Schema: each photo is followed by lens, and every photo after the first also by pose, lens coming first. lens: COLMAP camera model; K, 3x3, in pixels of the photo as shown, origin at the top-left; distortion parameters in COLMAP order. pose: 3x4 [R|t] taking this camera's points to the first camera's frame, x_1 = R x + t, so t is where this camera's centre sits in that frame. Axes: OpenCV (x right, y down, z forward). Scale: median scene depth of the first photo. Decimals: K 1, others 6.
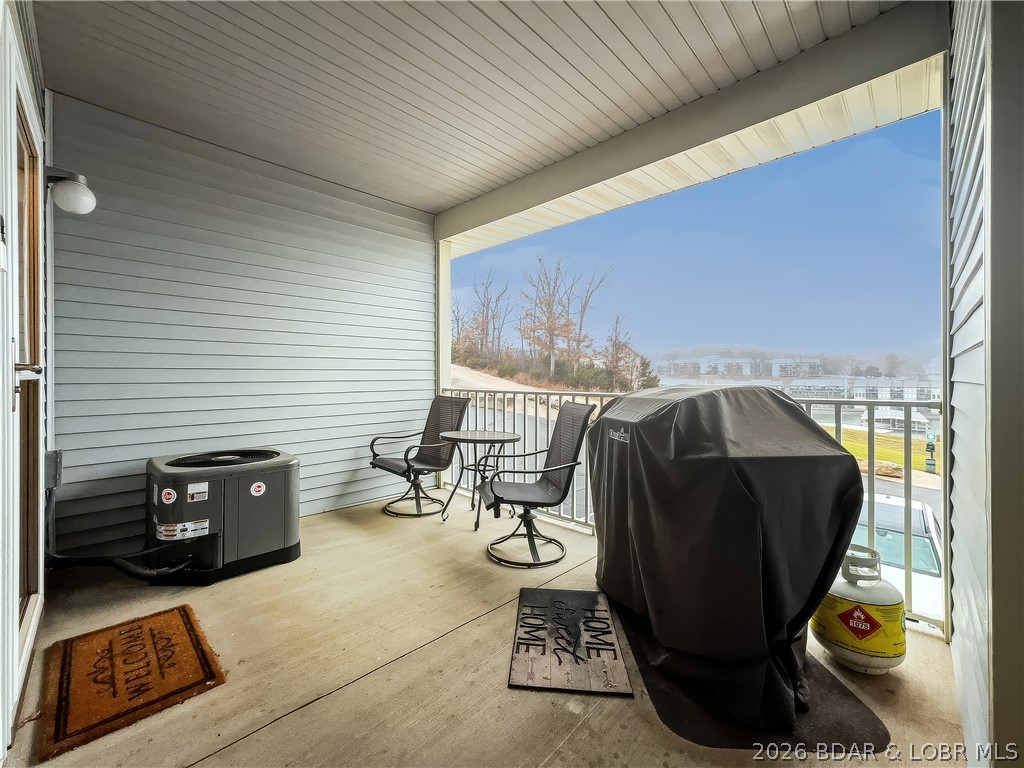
lens RADIAL K [[412.5, 0, 510.5], [0, 412.5, 381.8], [0, 0, 1]] dist [-0.000115, 0.000046]
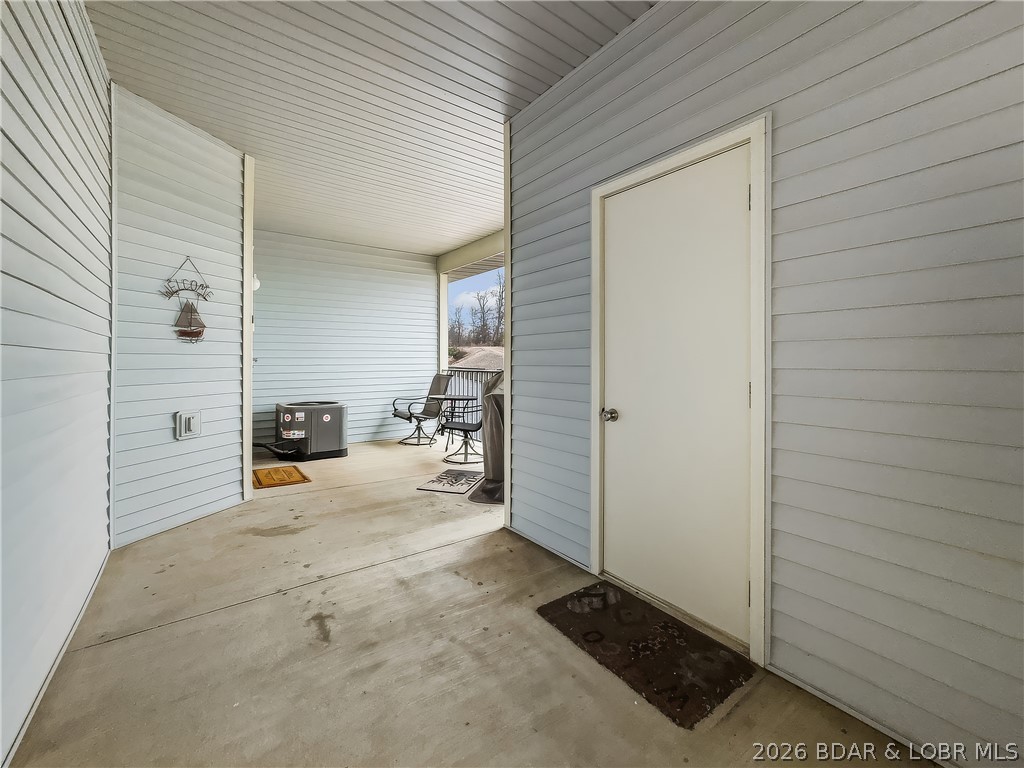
lens RADIAL K [[412.5, 0, 521.4], [0, 412.5, 358.8], [0, 0, 1]] dist [-0.000115, 0.000046]
pose [[0.989861, -0.003292, -0.142000, 0.547416], [0.001006, 0.999869, -0.016173, 0.002335], [0.142035, 0.015866, 0.989735, -0.767083]]
